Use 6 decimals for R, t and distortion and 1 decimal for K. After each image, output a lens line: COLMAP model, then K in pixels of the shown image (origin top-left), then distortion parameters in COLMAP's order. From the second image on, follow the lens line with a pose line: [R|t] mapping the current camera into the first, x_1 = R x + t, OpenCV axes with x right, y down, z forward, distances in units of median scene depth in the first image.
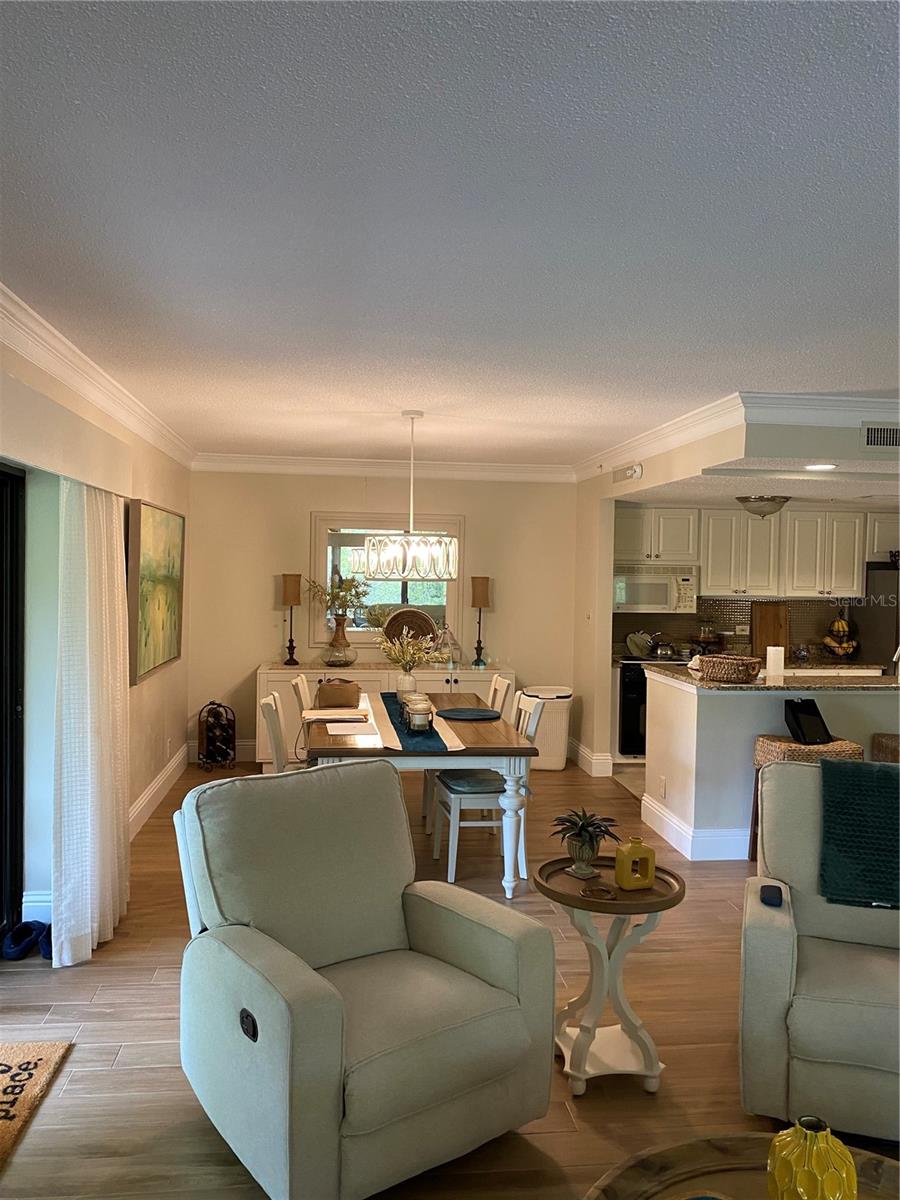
lens RADIAL K [[900.5, 0, 450.0], [0, 900.5, 600.0], [0, 0, 1]] dist [0.007650, -0.036106]
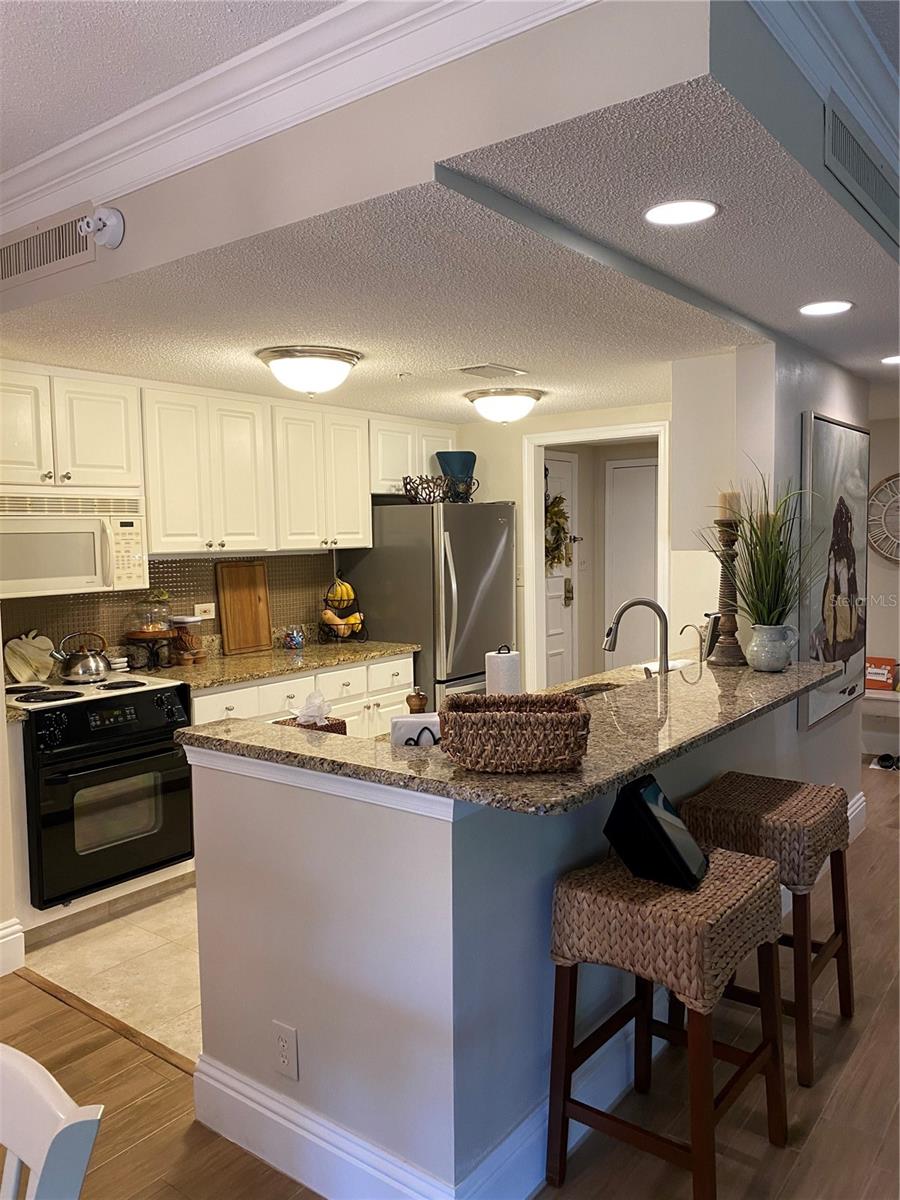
lens RADIAL K [[900.5, 0, 450.0], [0, 900.5, 600.0], [0, 0, 1]] dist [0.007650, -0.036106]
pose [[0.699614, -0.079121, 0.710127, 0.022545], [0.047785, 0.996806, 0.063984, -0.003545], [-0.712921, -0.010831, 0.701161, 0.497223]]
